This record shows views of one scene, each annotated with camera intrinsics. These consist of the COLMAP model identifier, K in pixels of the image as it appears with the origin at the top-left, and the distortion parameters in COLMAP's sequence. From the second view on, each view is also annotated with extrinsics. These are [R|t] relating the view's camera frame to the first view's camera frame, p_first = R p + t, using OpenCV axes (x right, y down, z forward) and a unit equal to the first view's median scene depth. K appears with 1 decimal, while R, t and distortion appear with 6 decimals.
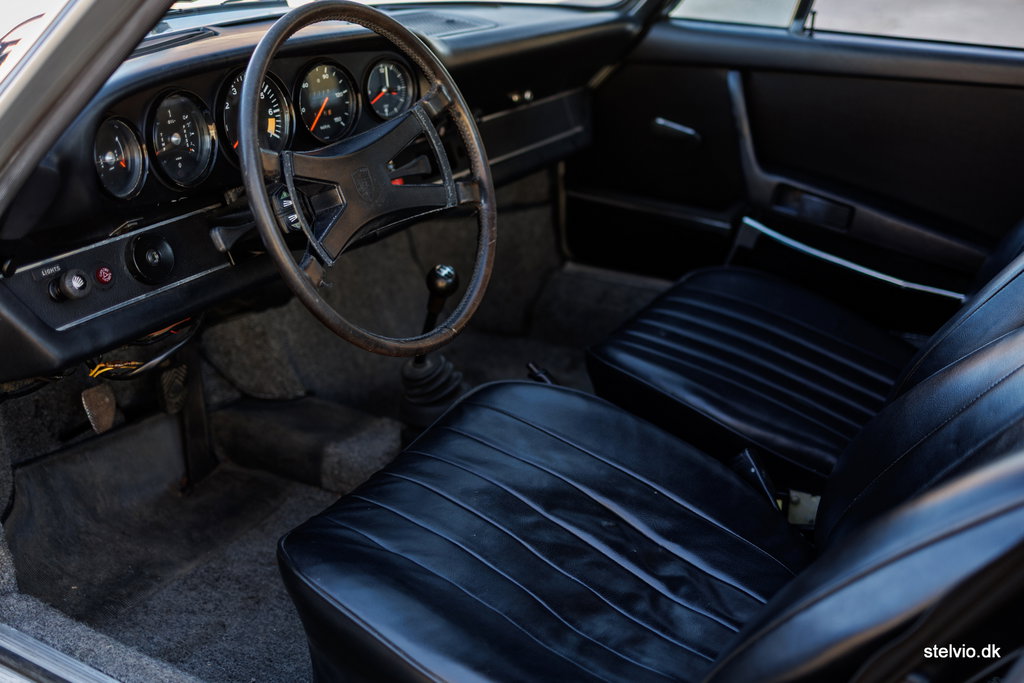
lens RADIAL K [[1122.8, 0, 512.0], [0, 1122.8, 341.5], [0, 0, 1]] dist [0.059990, -0.009752]
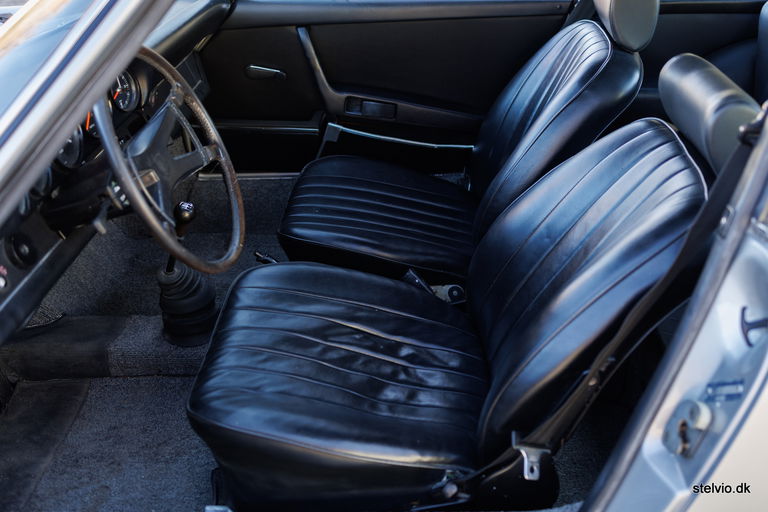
lens RADIAL K [[842.1, 0, 384.0], [0, 842.1, 256.0], [0, 0, 1]] dist [0.059990, -0.009752]
pose [[0.884490, -0.258589, 0.388341, -0.291306], [0.224850, 0.965570, 0.130832, -0.090614], [-0.408802, -0.028402, 0.912181, -0.105737]]
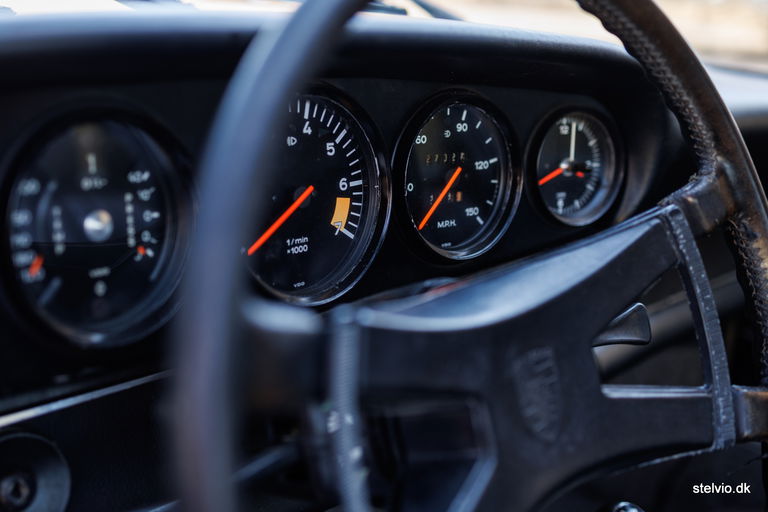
lens RADIAL K [[842.1, 0, 384.0], [0, 842.1, 256.0], [0, 0, 1]] dist [0.059990, -0.009752]
pose [[0.975041, 0.124106, -0.184102, -0.119721], [-0.145913, 0.983161, -0.110020, -0.128277], [0.167347, 0.134137, 0.976730, 0.617243]]
